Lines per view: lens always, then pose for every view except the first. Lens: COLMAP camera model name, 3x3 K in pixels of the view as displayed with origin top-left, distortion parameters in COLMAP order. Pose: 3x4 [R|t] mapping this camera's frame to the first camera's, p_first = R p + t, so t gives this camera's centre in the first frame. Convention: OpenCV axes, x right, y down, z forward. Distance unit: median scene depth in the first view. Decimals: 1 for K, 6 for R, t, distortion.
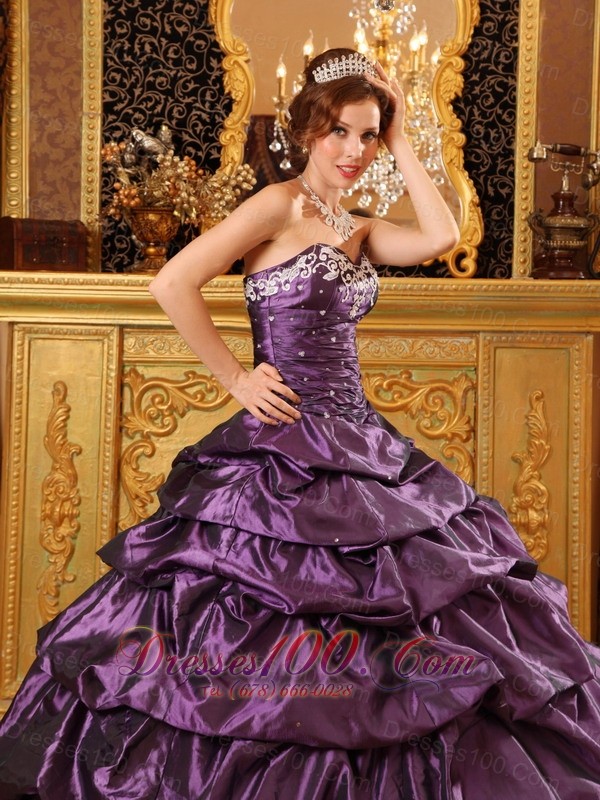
lens RADIAL K [[1578.2, 0, 305.6], [0, 1578.2, 359.8], [0, 0, 1]] dist [0.069286, 0.201319]
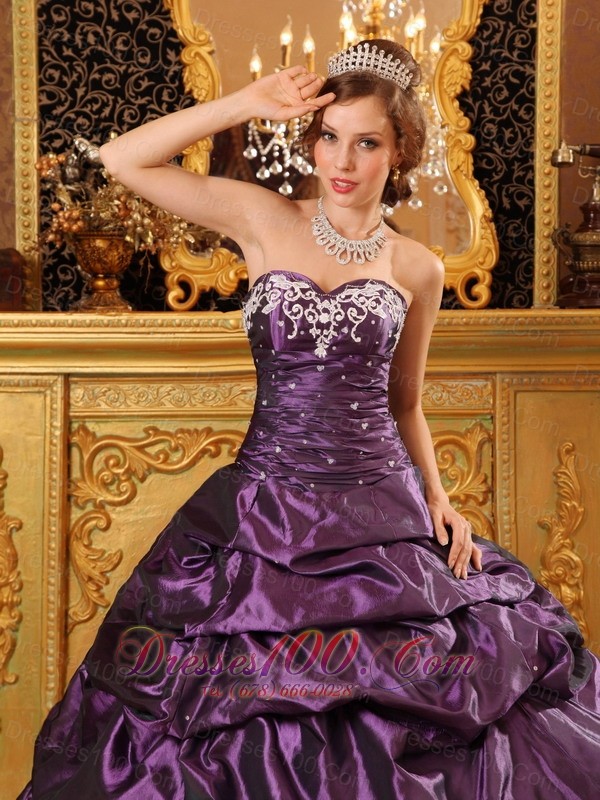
lens RADIAL K [[1704.2, 0, 300.0], [0, 1704.2, 400.0], [0, 0, 1]] dist [0.150362, 0.007777]
pose [[0.999781, -0.020859, 0.001778, 0.004537], [0.020835, 0.999708, 0.012267, -0.016314], [-0.002033, -0.012227, 0.999923, 0.096827]]
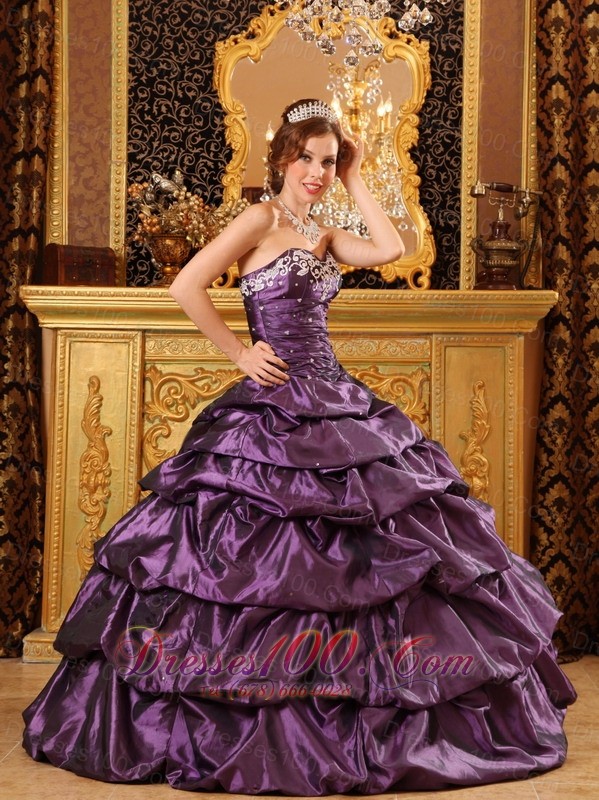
lens RADIAL K [[1494.3, 0, 283.4], [0, 1494.3, 397.7], [0, 0, 1]] dist [0.026473, 0.015476]
pose [[0.999986, -0.004091, -0.003280, -0.003312], [0.004016, 0.999737, -0.022584, 0.057009], [0.003371, 0.022571, 0.999740, -0.168378]]
